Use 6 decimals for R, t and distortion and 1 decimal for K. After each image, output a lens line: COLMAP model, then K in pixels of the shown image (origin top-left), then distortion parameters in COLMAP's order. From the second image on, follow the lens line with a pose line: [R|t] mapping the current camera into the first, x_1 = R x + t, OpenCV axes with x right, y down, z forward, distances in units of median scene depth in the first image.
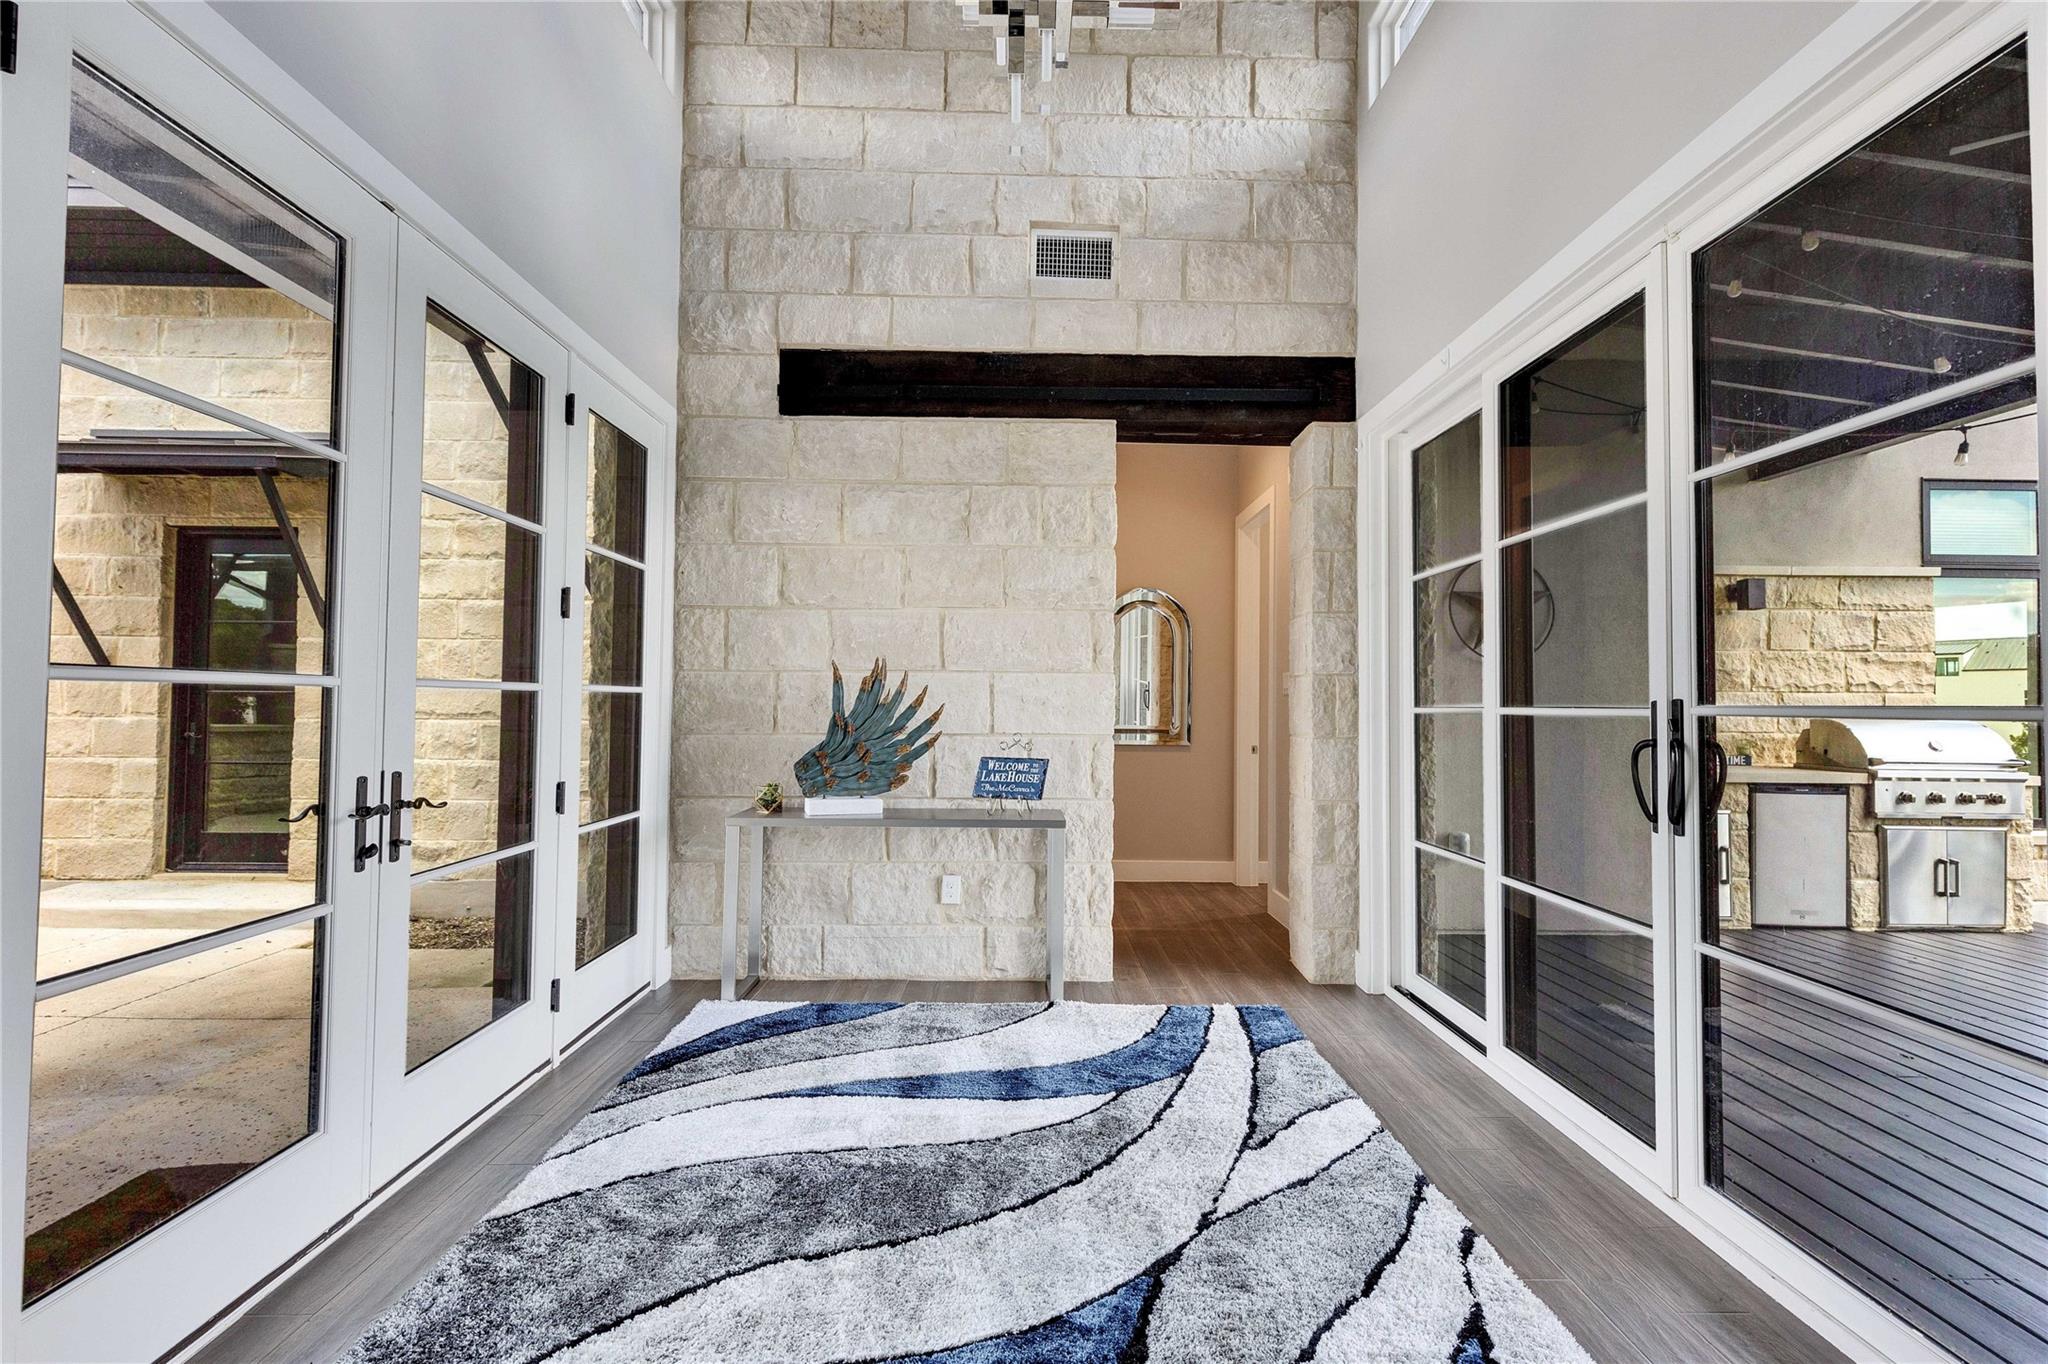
lens RADIAL K [[938.5, 0, 1031.2], [0, 938.5, 676.5], [0, 0, 1]] dist [0.015829, 0.000239]
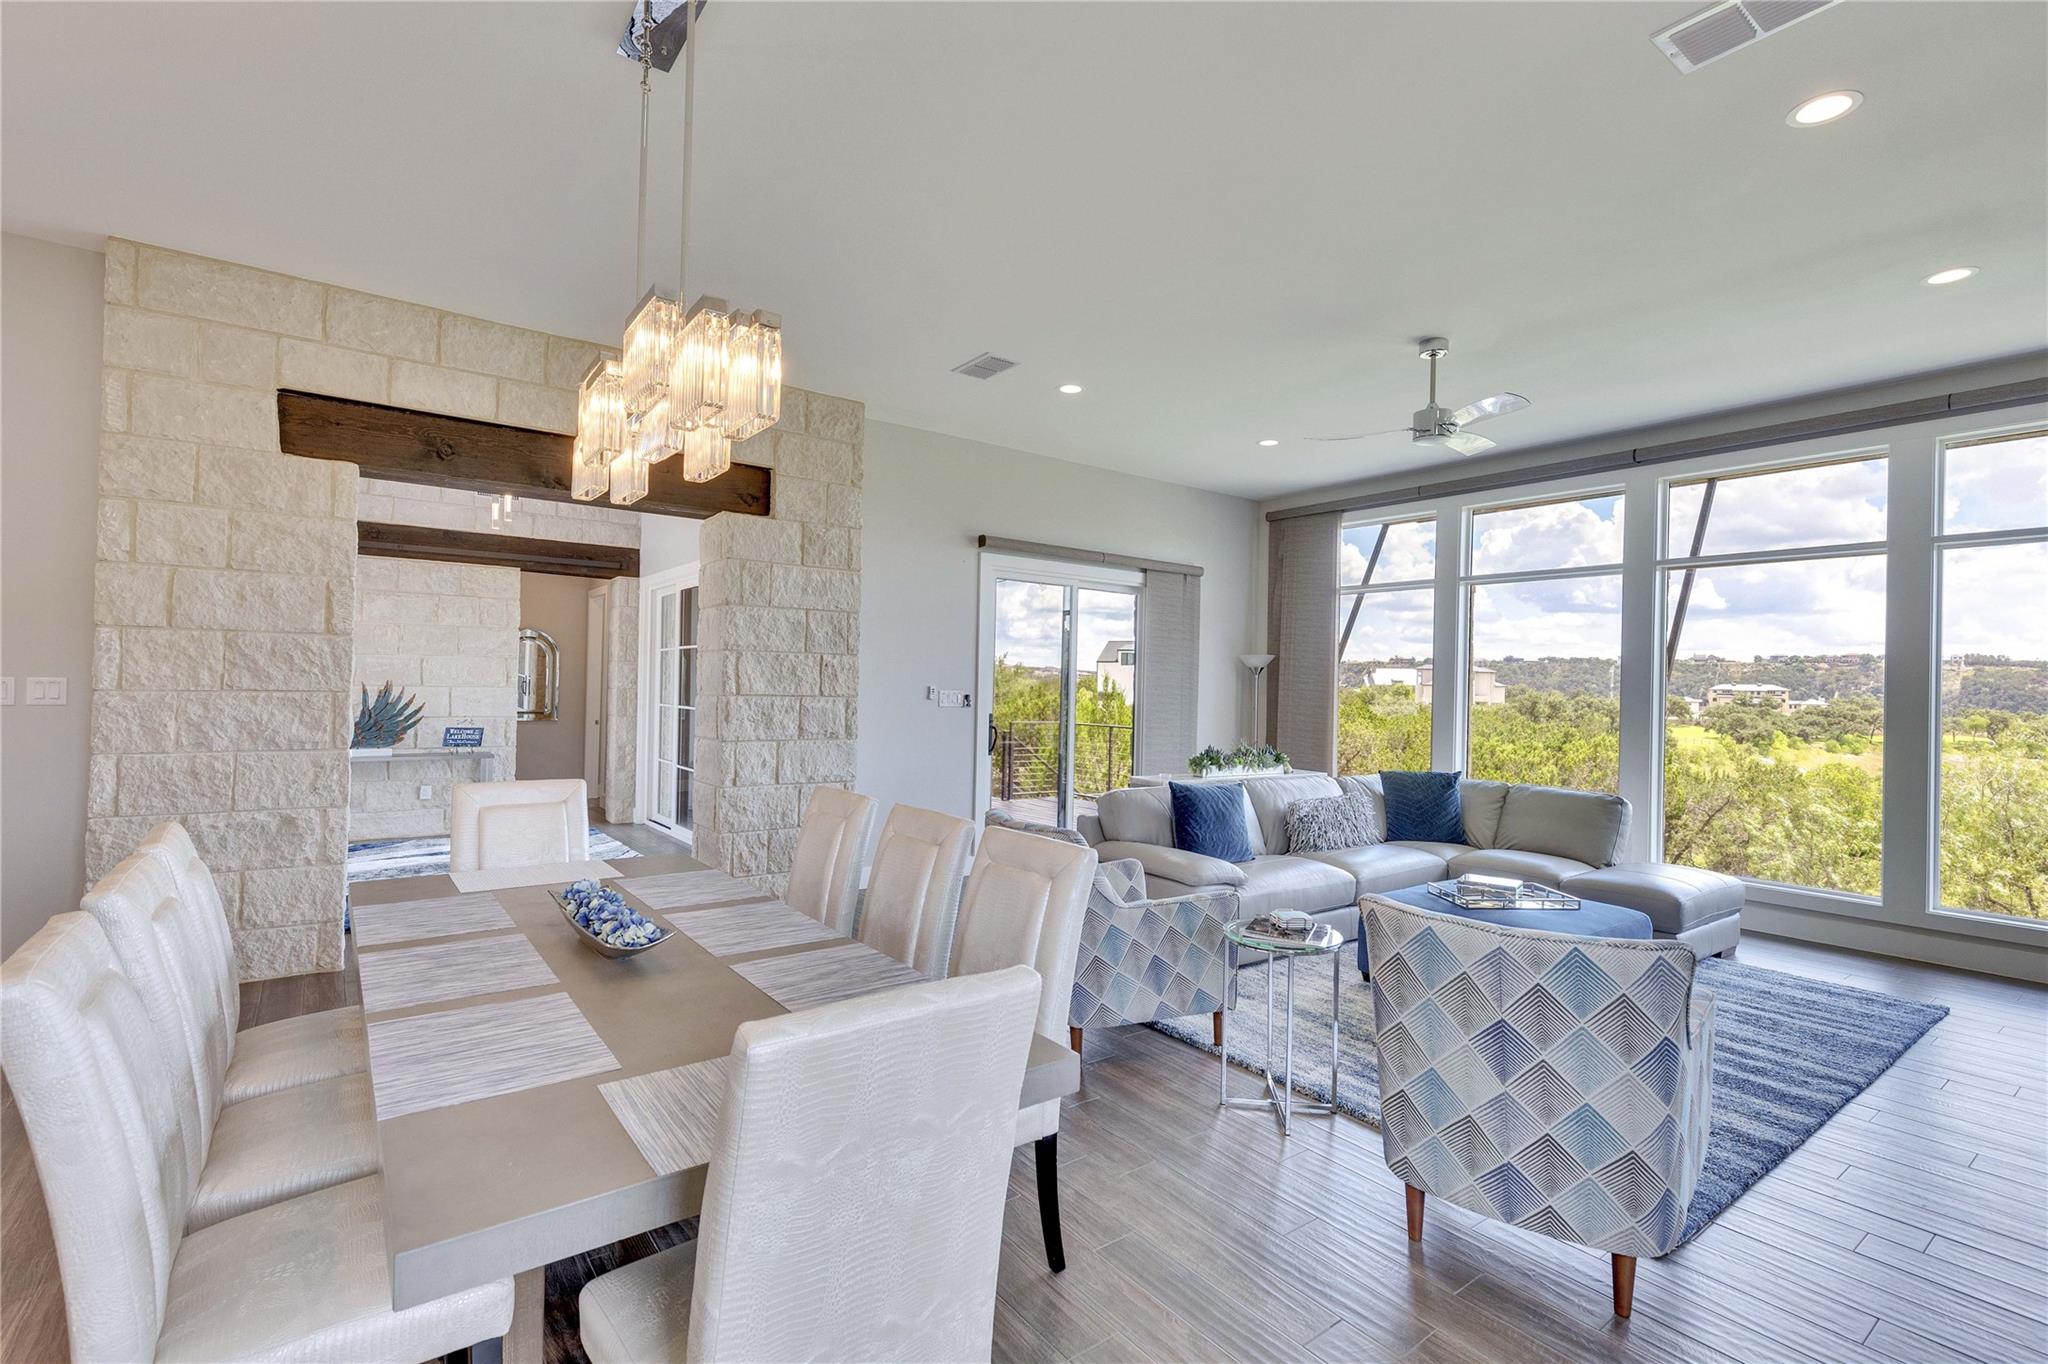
lens RADIAL K [[938.5, 0, 1029.6], [0, 938.5, 678.8], [0, 0, 1]] dist [0.015829, 0.000239]
pose [[0.809789, 0.010440, 0.586628, -0.230099], [-0.028149, 0.999382, 0.021072, -0.103001], [-0.586045, -0.033577, 0.809582, -1.442814]]
